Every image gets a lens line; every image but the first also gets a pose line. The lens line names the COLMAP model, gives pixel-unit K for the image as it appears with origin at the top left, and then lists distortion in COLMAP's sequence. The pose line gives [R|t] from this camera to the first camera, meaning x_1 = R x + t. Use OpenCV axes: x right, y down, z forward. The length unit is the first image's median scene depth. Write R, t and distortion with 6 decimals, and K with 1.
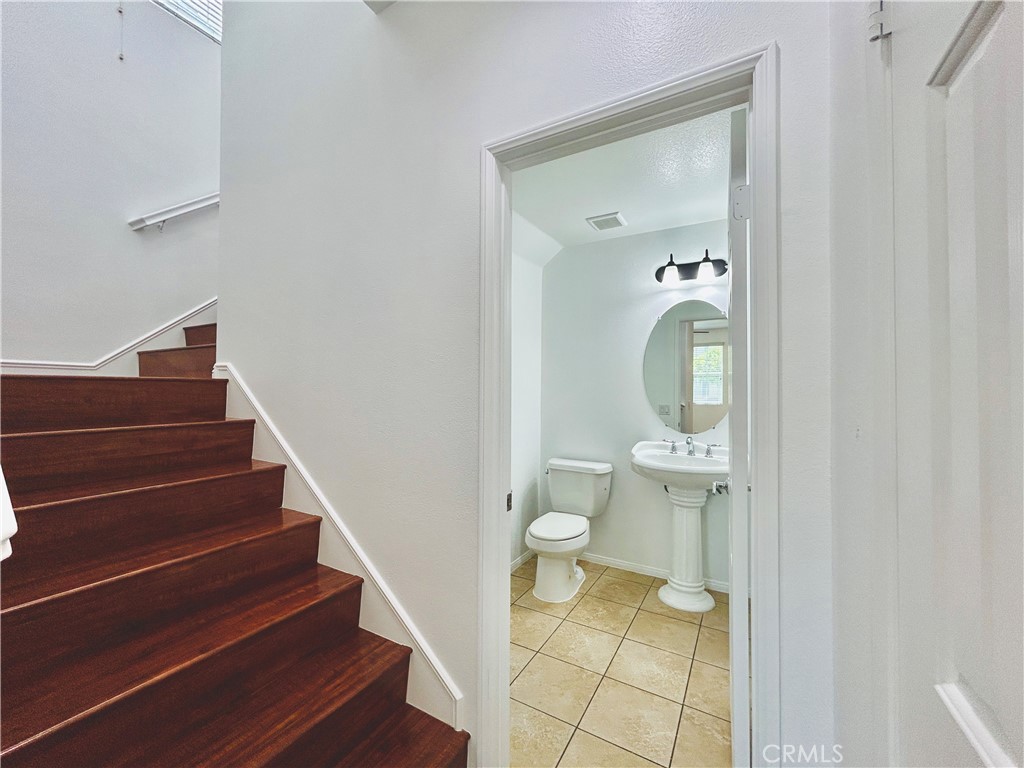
lens RADIAL K [[415.1, 0, 511.7], [0, 415.1, 383.6], [0, 0, 1]] dist [-0.002932, 0.001014]
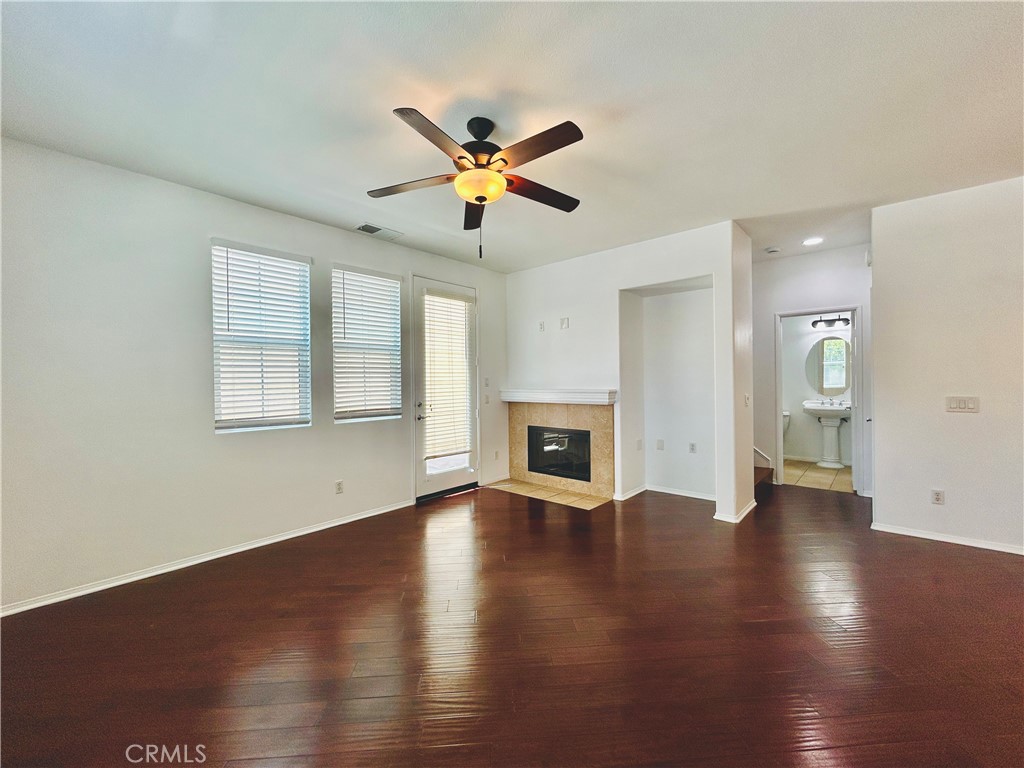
lens RADIAL K [[415.1, 0, 514.8], [0, 415.1, 382.9], [0, 0, 1]] dist [-0.002932, 0.001014]
pose [[0.979322, -0.018656, -0.201447, -0.781299], [0.023460, 0.999494, 0.021485, -0.038790], [0.200944, -0.025767, 0.979264, -1.515103]]
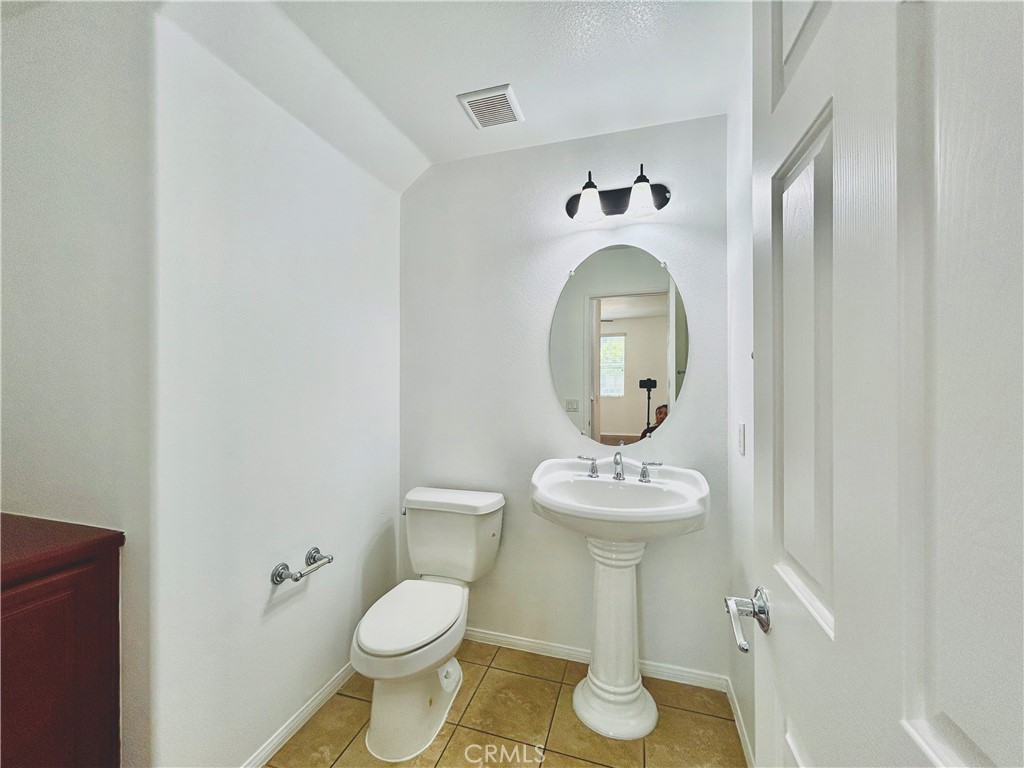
lens RADIAL K [[415.1, 0, 514.1], [0, 415.1, 386.6], [0, 0, 1]] dist [-0.002932, 0.001014]
pose [[0.974459, -0.010378, 0.224326, 0.119650], [0.005186, 0.999705, 0.023720, 0.007959], [-0.224506, -0.021951, 0.974226, 0.386388]]
